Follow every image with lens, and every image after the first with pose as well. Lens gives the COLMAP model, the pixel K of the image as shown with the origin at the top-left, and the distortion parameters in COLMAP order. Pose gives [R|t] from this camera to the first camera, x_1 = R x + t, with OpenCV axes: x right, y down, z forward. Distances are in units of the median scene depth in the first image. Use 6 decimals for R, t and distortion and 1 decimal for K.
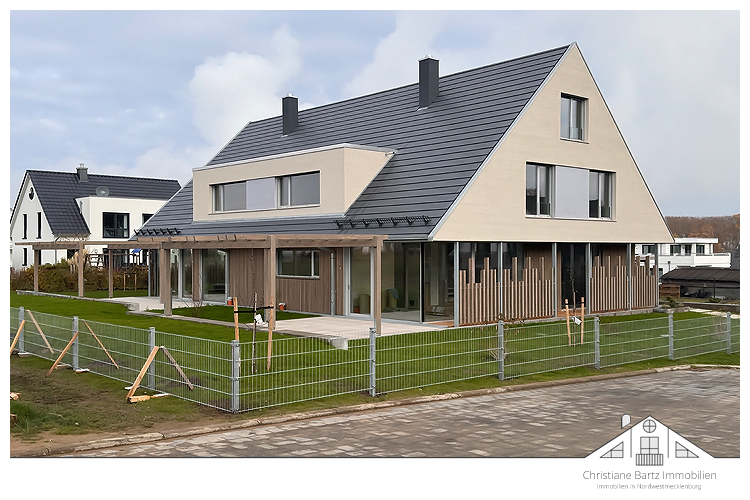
lens RADIAL K [[752.8, 0, 373.0], [0, 752.8, 252.2], [0, 0, 1]] dist [0.080961, 0.000000]
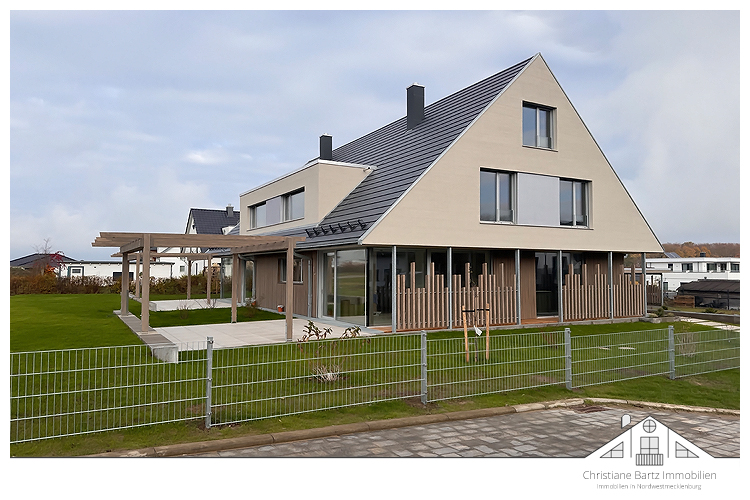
lens RADIAL K [[522.6, 0, 374.6], [0, 522.6, 245.8], [0, 0, 1]] dist [0.052995, -0.050106]
pose [[0.977621, -0.006972, -0.210259, 0.193331], [-0.003233, 0.998835, -0.048151, 0.016010], [0.210350, 0.047754, 0.976459, 0.273551]]
